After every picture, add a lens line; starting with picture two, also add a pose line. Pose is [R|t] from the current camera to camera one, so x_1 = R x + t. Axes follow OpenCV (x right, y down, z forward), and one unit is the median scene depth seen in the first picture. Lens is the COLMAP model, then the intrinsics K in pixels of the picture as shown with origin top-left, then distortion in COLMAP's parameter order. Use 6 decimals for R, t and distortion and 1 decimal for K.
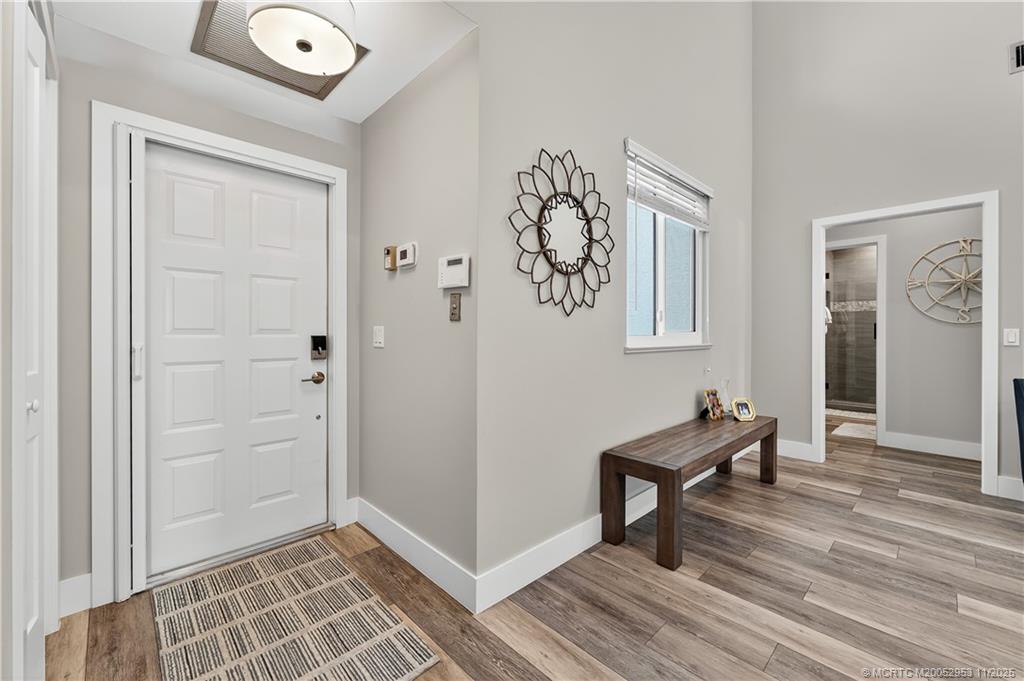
lens RADIAL K [[425.6, 0, 517.6], [0, 425.6, 334.3], [0, 0, 1]] dist [-0.003149, -0.000393]
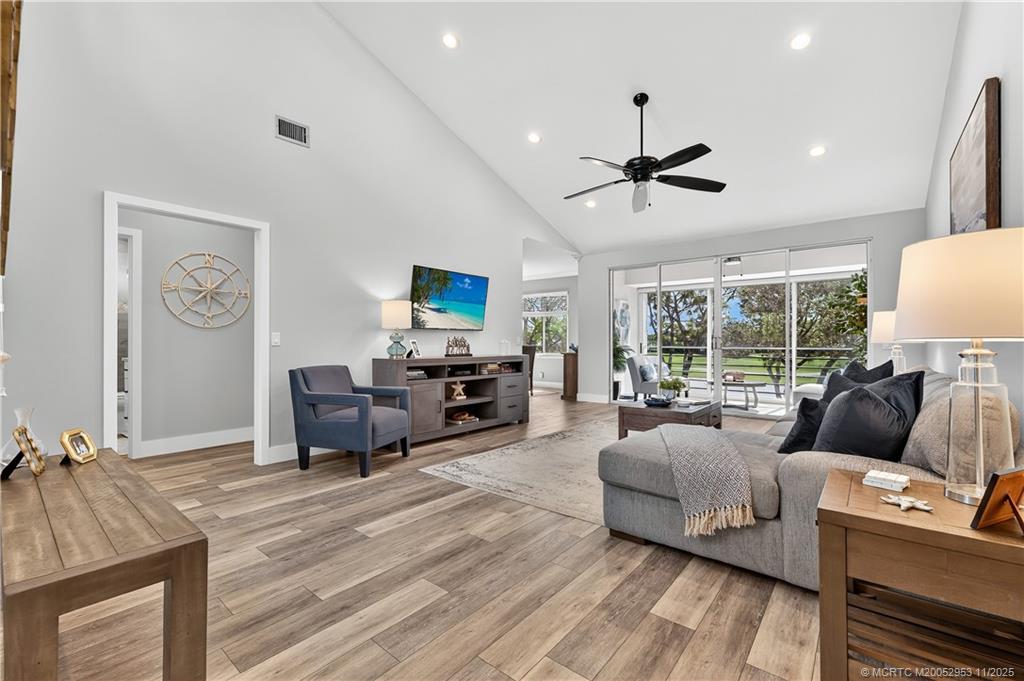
lens RADIAL K [[425.6, 0, 518.2], [0, 425.6, 341.4], [0, 0, 1]] dist [-0.003149, -0.000393]
pose [[-0.123275, -0.001699, 0.992371, -0.266897], [0.004606, 0.999987, 0.002284, 0.017737], [-0.992362, 0.004853, -0.123266, 0.494550]]
